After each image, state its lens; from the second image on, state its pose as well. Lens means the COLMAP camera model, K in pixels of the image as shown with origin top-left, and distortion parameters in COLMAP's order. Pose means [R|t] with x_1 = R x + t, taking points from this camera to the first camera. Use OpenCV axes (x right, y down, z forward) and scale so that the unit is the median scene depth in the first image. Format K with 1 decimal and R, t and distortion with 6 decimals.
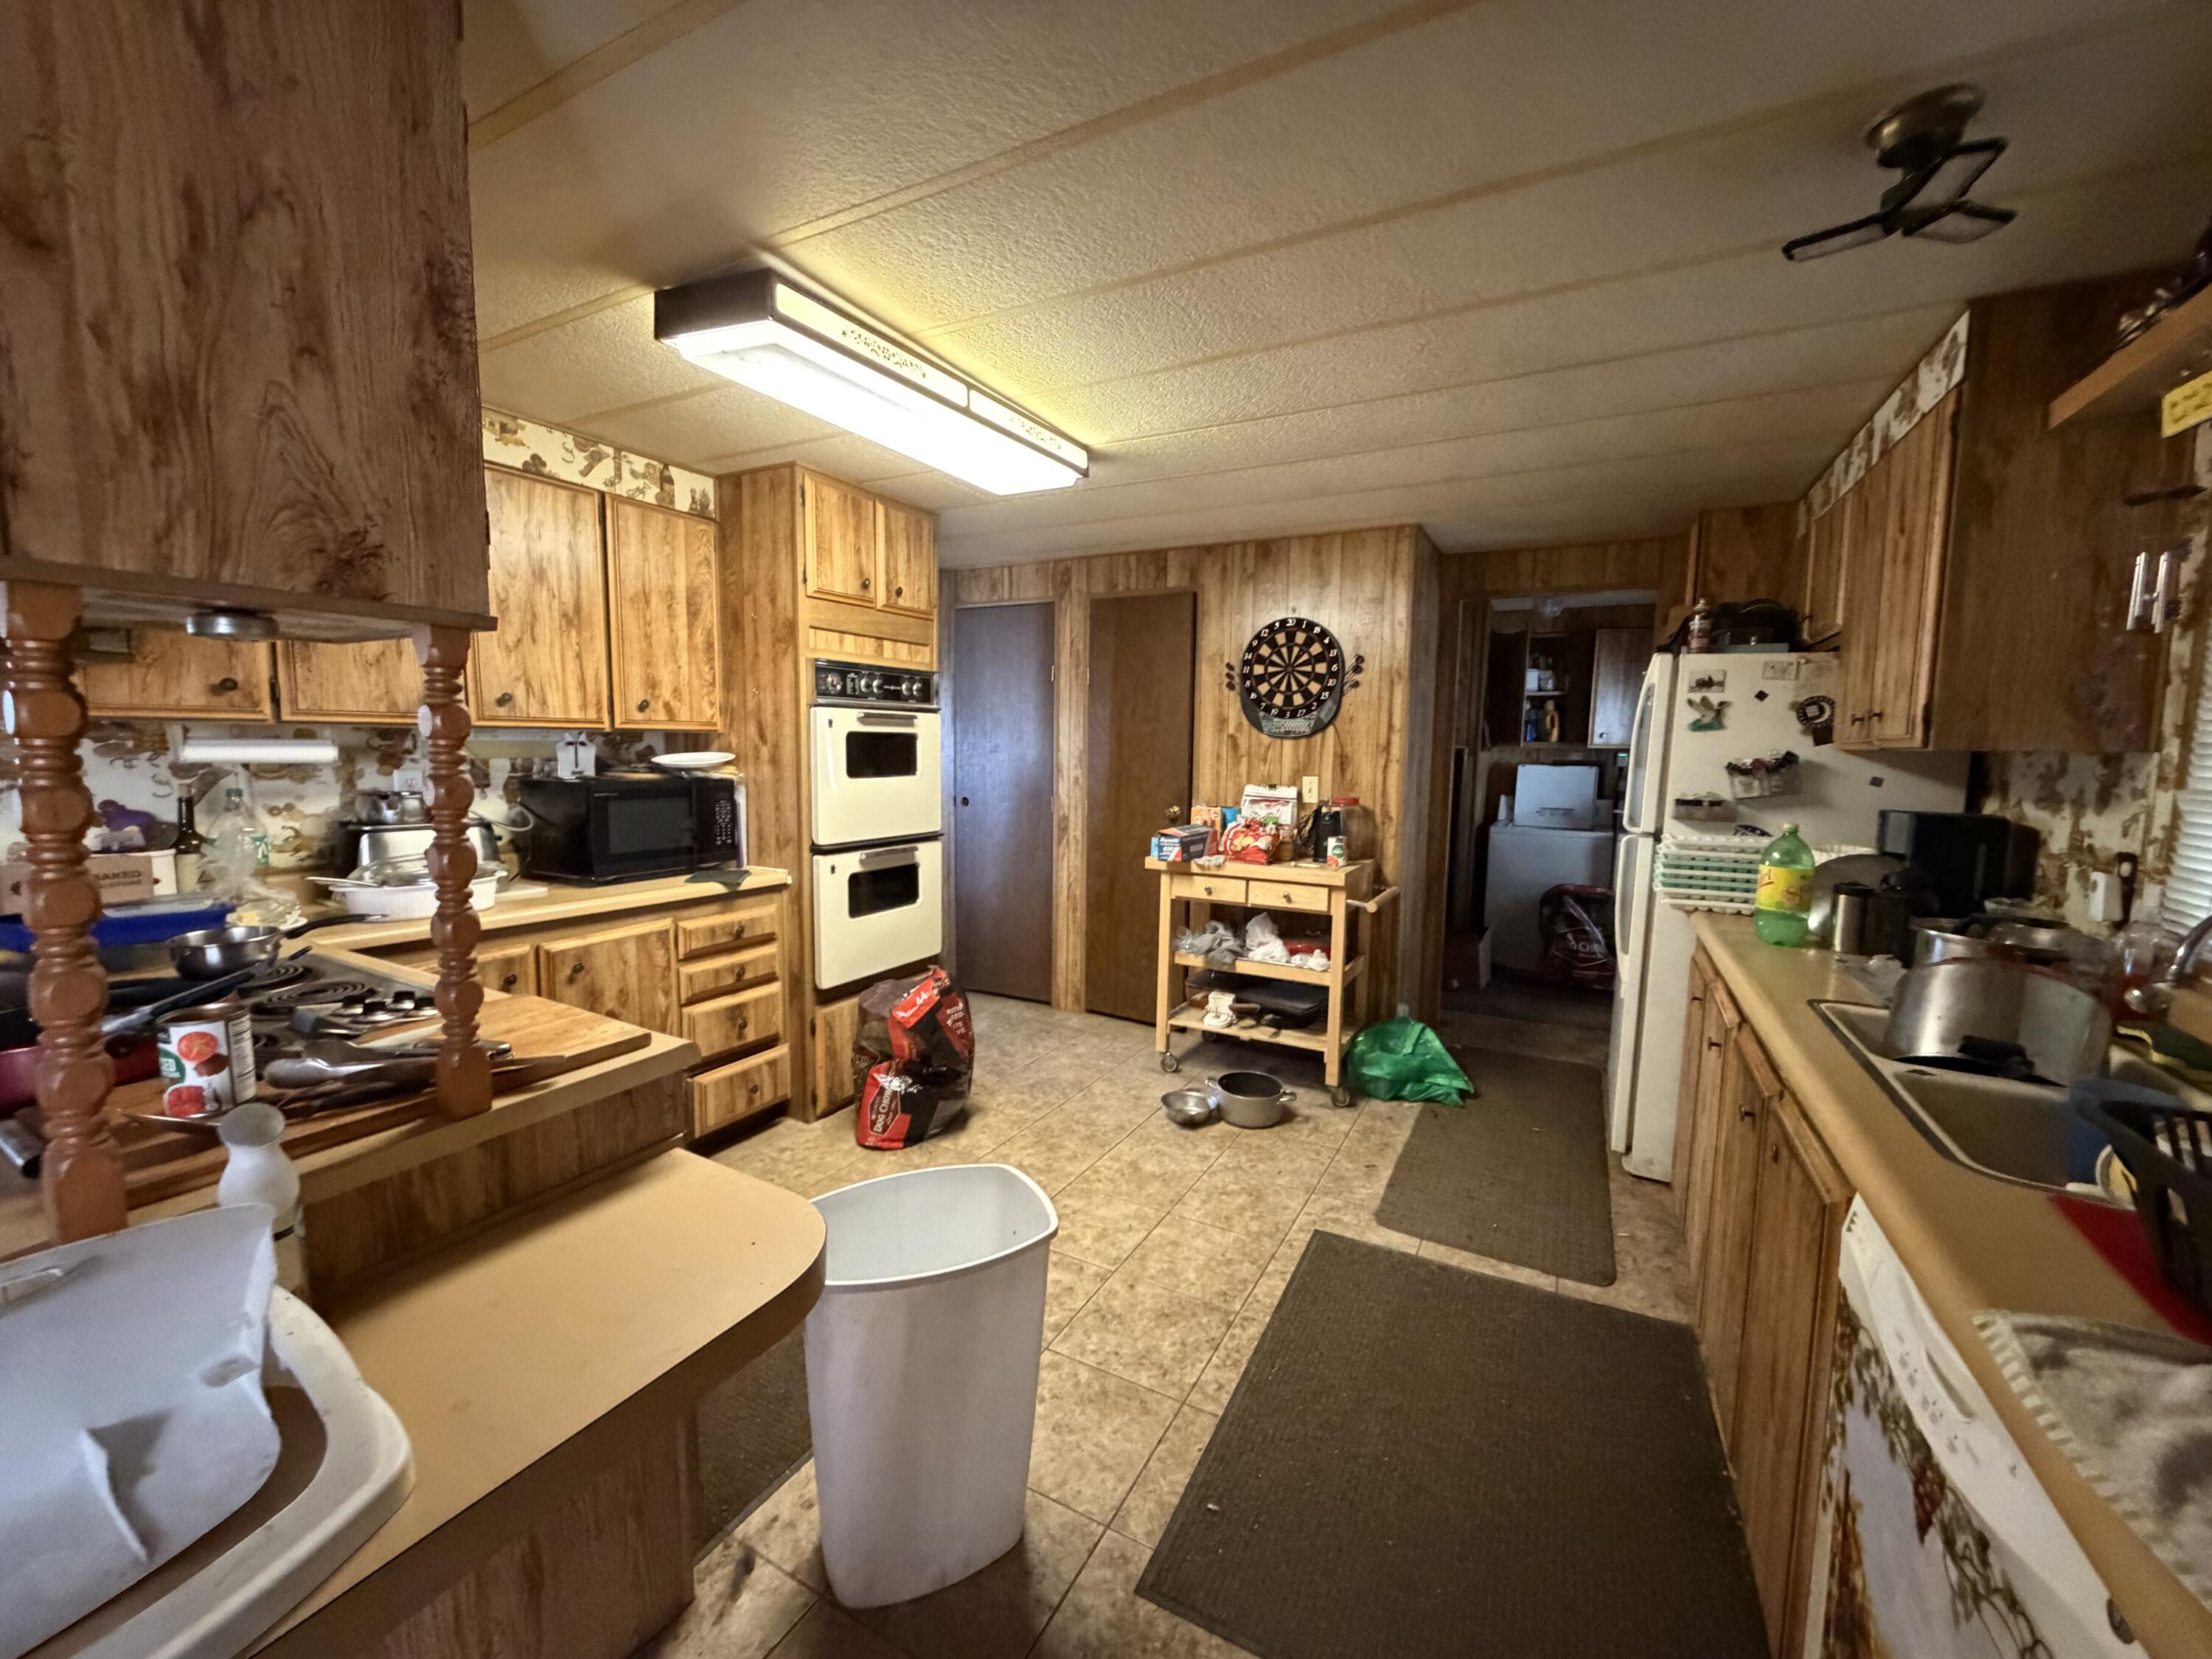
lens RADIAL K [[875.4, 0, 1105.4], [0, 875.4, 831.2], [0, 0, 1]] dist [0.000618, 0.000093]
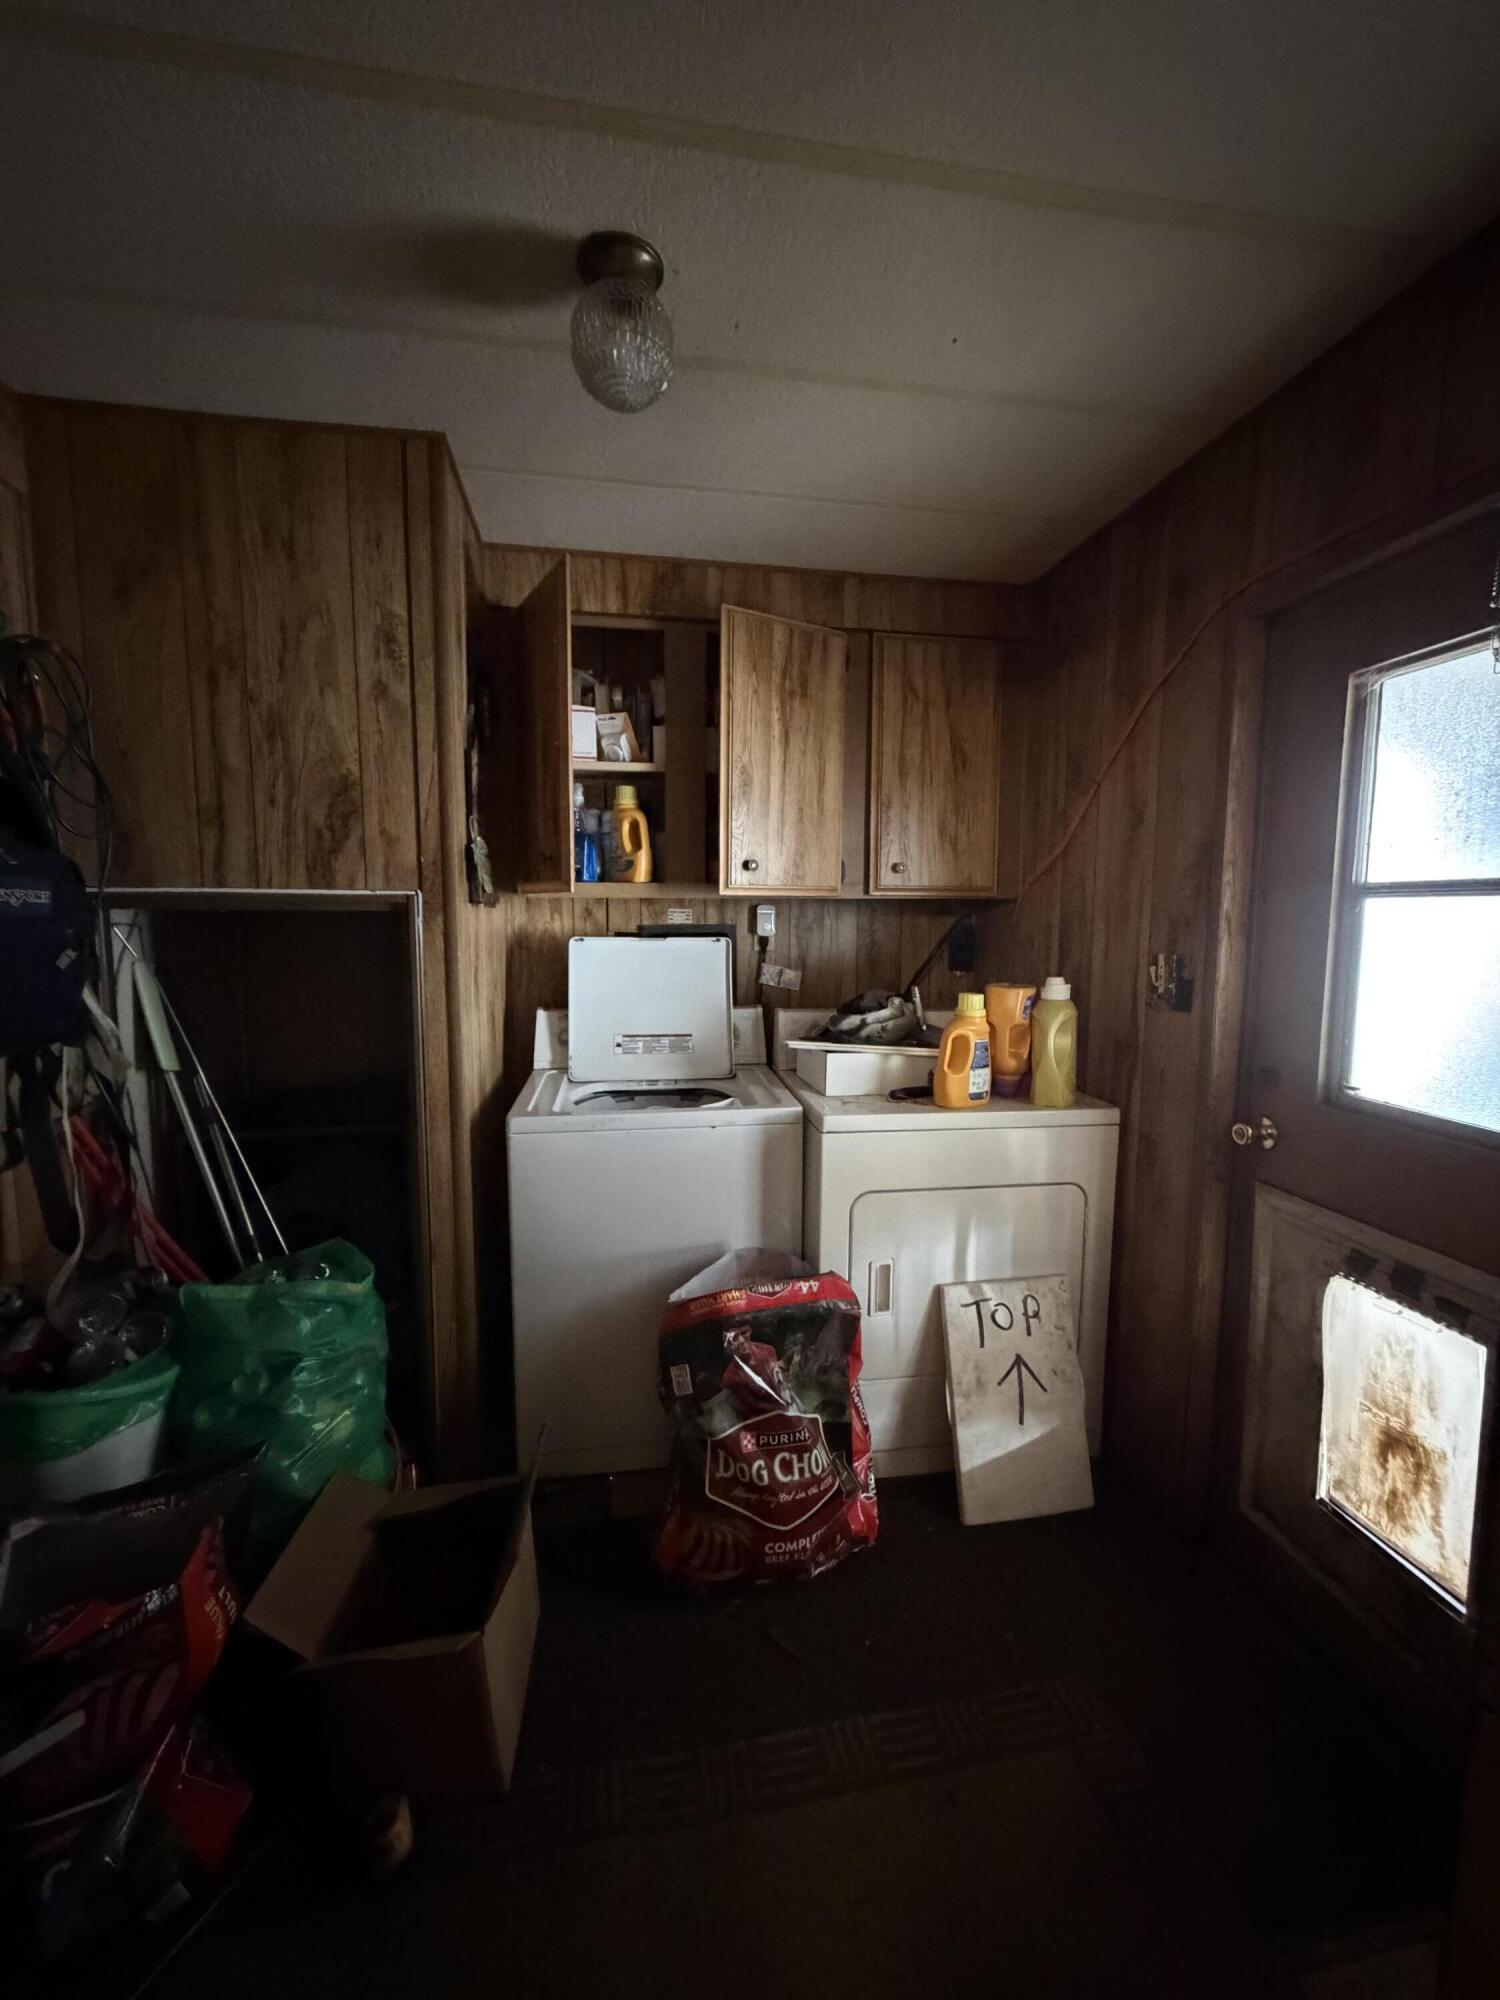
lens RADIAL K [[791.5, 0, 750.0], [0, 791.5, 1000.0], [0, 0, 1]] dist [0.000618, 0.000093]
pose [[0.788819, -0.077519, 0.609717, 0.314227], [0.070324, 0.996883, 0.035762, -0.055020], [-0.610589, 0.014668, 0.791812, 0.663076]]
